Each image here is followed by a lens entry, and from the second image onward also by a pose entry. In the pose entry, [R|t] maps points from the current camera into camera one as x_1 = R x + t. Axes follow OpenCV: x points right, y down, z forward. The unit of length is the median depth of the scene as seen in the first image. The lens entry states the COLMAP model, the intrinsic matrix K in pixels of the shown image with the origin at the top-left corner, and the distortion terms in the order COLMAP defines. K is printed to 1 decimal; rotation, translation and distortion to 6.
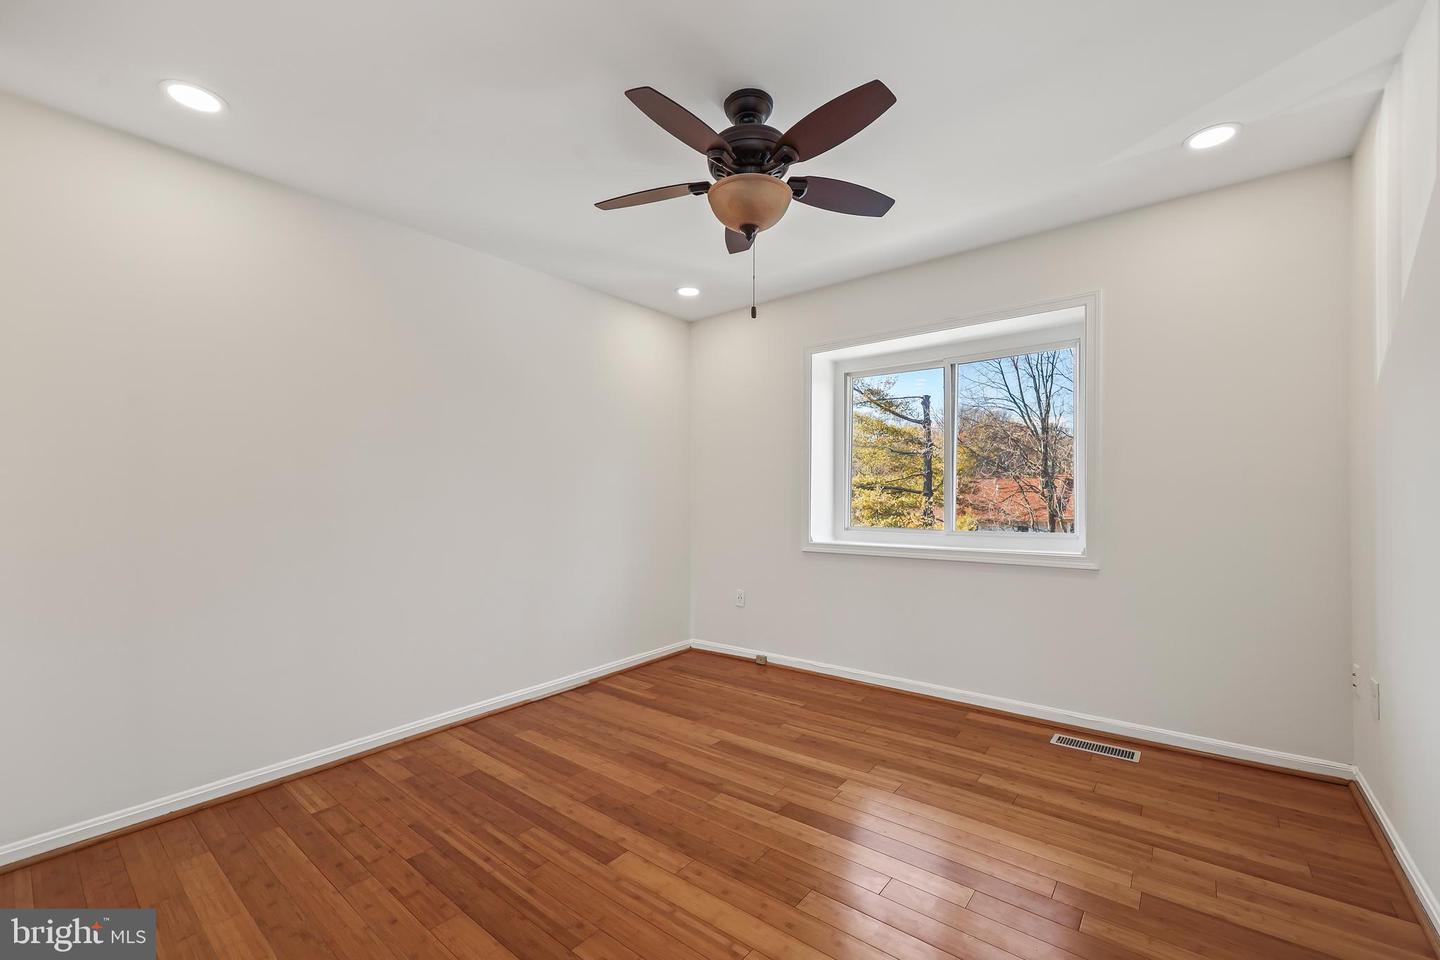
lens RADIAL K [[592.0, 0, 721.5], [0, 592.0, 486.5], [0, 0, 1]] dist [0.001281, -0.000009]
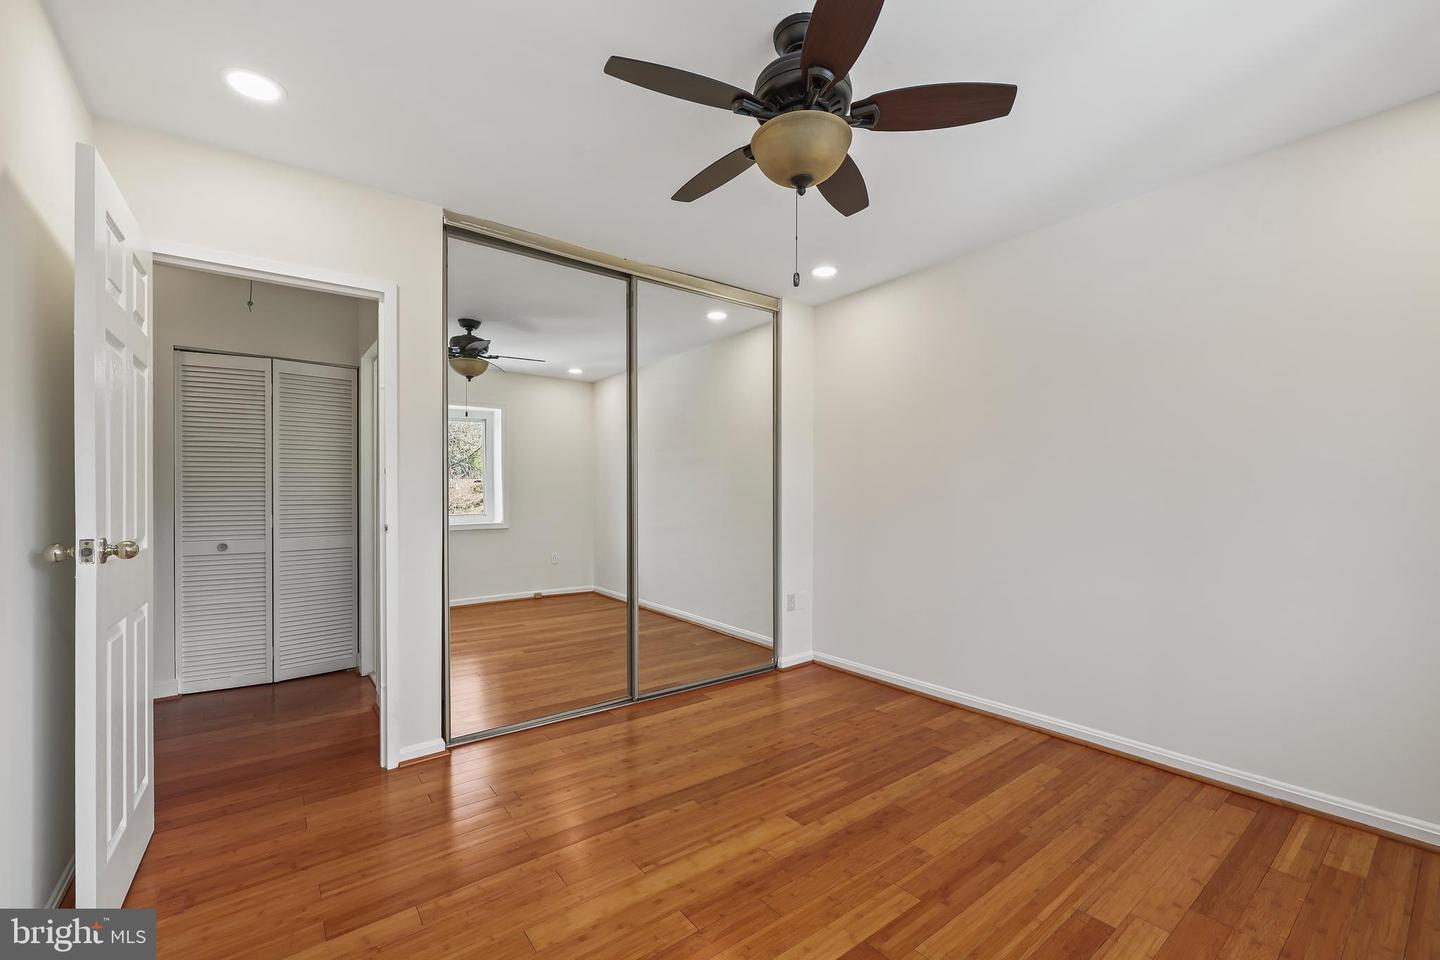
lens RADIAL K [[592.0, 0, 719.9], [0, 592.0, 483.9], [0, 0, 1]] dist [0.001281, -0.000009]
pose [[-0.230008, -0.000479, -0.973189, 0.693966], [0.018371, 0.999820, -0.004834, 0.002806], [0.973015, -0.018990, -0.229958, 0.845877]]
